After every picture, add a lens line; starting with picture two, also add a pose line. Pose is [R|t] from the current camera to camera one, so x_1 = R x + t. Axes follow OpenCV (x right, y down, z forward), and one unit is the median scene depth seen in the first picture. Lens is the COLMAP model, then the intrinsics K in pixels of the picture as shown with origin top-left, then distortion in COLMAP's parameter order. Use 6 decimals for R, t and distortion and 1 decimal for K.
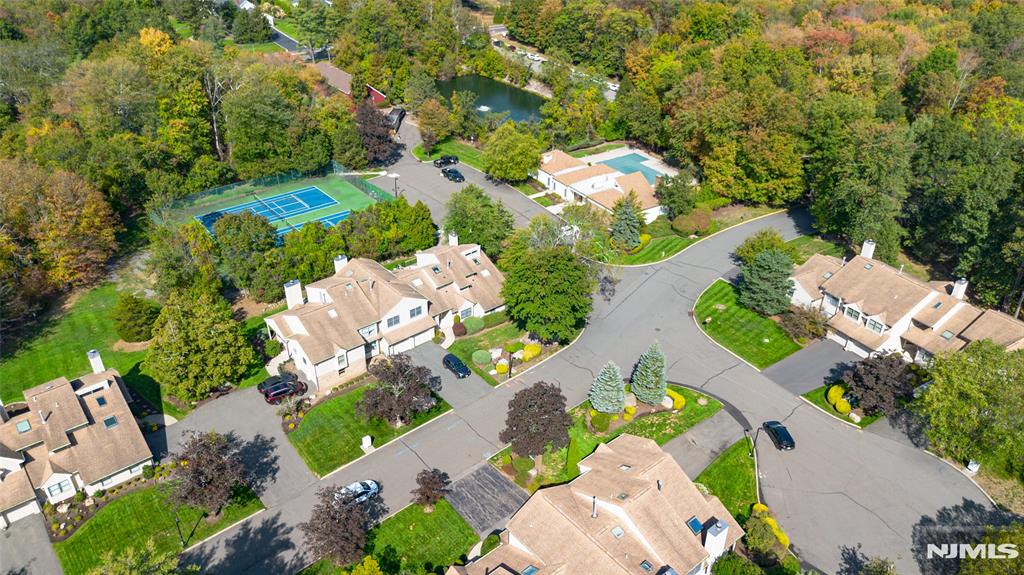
lens RADIAL K [[727.7, 0, 512.0], [0, 727.7, 287.5], [0, 0, 1]] dist [0.068167, -0.070133]
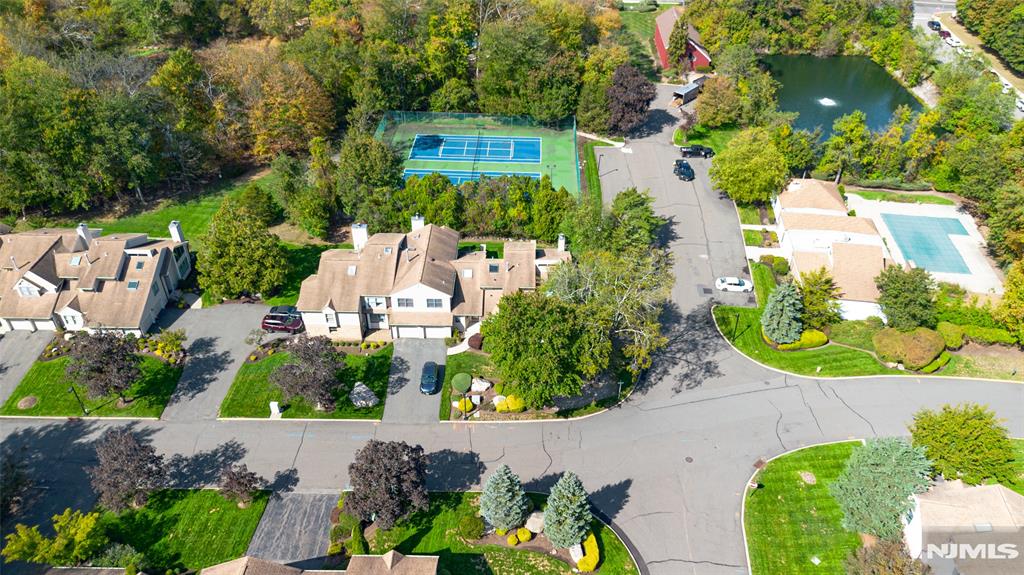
lens RADIAL K [[727.7, 0, 512.0], [0, 727.7, 287.5], [0, 0, 1]] dist [0.068167, -0.070133]
pose [[0.756654, 0.388627, -0.525780, 0.265703], [-0.342513, 0.920604, 0.187546, -0.121739], [0.556920, 0.038179, 0.829688, 0.203323]]
